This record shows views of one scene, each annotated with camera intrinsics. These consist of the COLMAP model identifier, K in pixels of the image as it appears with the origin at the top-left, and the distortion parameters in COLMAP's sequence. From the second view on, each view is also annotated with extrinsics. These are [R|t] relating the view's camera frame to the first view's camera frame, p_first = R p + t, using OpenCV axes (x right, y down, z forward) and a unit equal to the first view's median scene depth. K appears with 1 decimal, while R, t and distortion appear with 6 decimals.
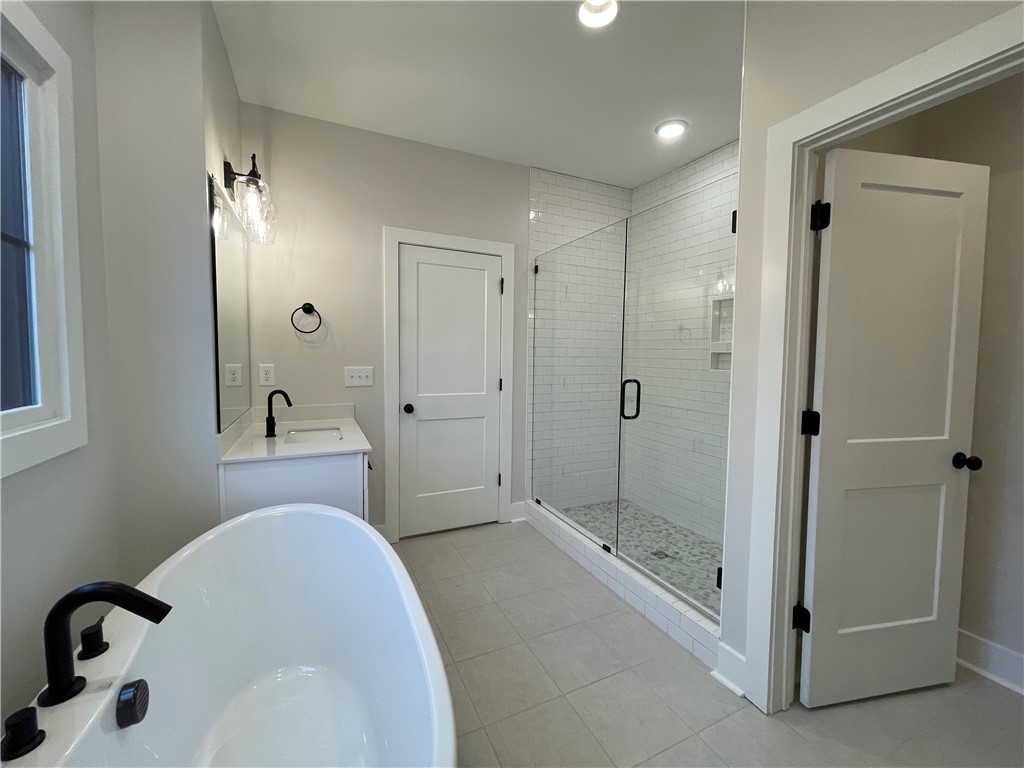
lens RADIAL K [[412.6, 0, 511.0], [0, 412.6, 380.1], [0, 0, 1]] dist [-0.000387, -0.001283]
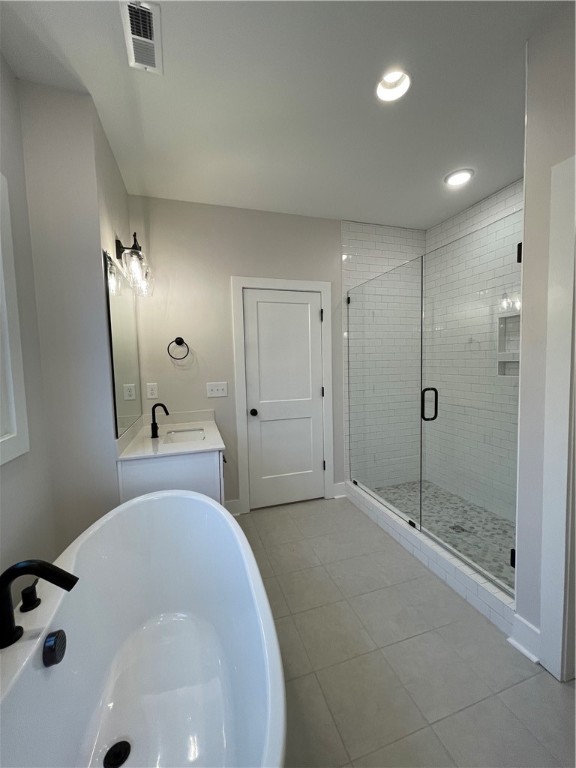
lens RADIAL K [[309.4, 0, 291.5], [0, 309.4, 385.3], [0, 0, 1]] dist [-0.000387, -0.001283]
pose [[0.990838, -0.027812, -0.132160, 0.007767], [0.029240, 0.999533, 0.008877, -0.027233], [0.131852, -0.012660, 0.991189, 0.035620]]
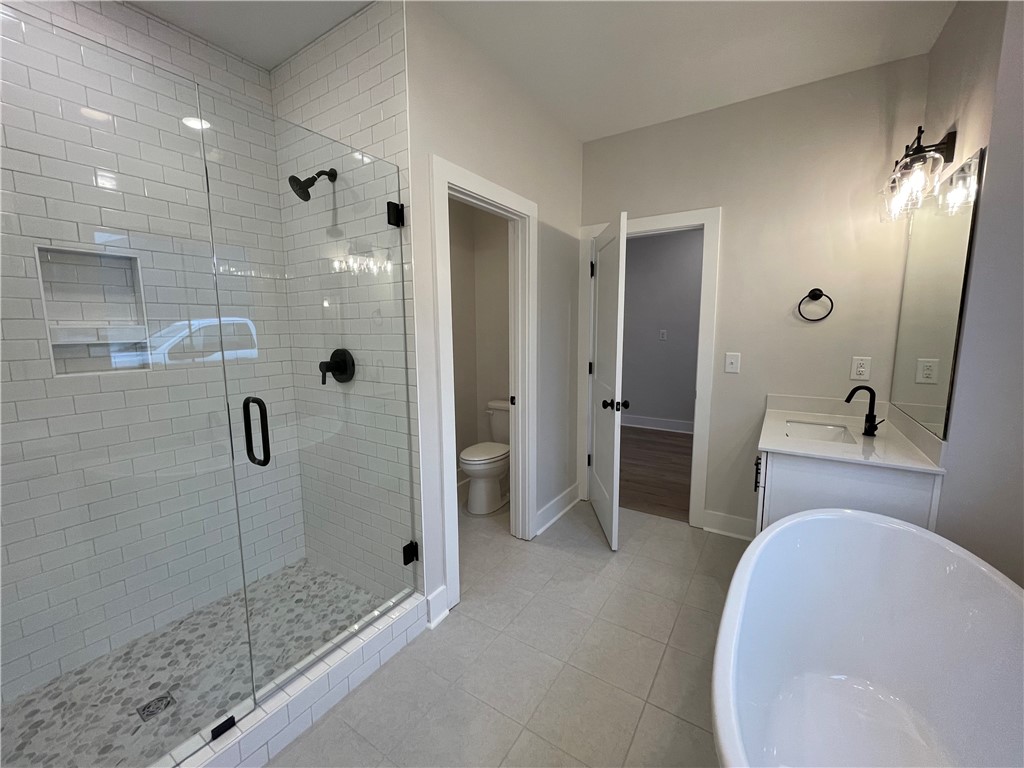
lens RADIAL K [[412.6, 0, 511.0], [0, 412.6, 380.1], [0, 0, 1]] dist [-0.000387, -0.001283]
pose [[-0.525403, -0.111113, 0.843567, -0.346441], [0.054167, 0.985057, 0.163487, -0.087539], [-0.849128, 0.131590, -0.511533, 0.901320]]
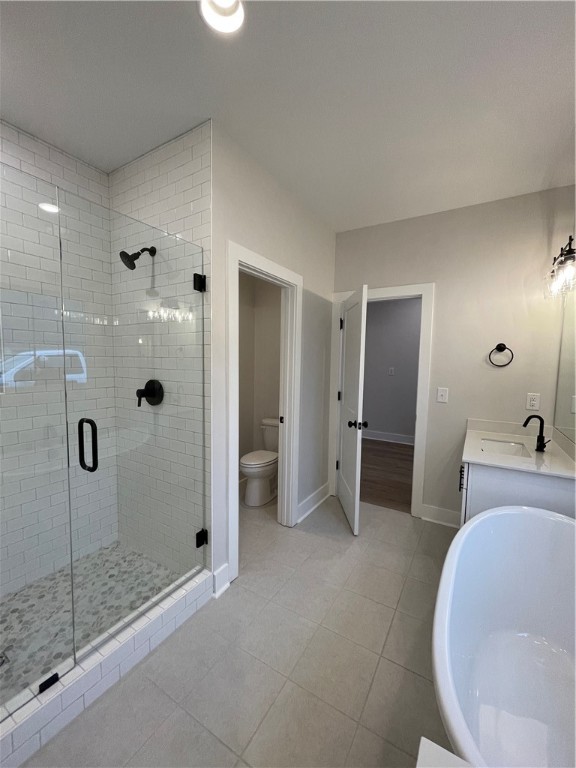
lens RADIAL K [[309.4, 0, 291.5], [0, 309.4, 385.3], [0, 0, 1]] dist [-0.000387, -0.001283]
pose [[-0.558319, -0.079915, 0.825769, -0.346613], [0.027205, 0.993051, 0.114497, -0.102778], [-0.829180, 0.086391, -0.552265, 0.911081]]
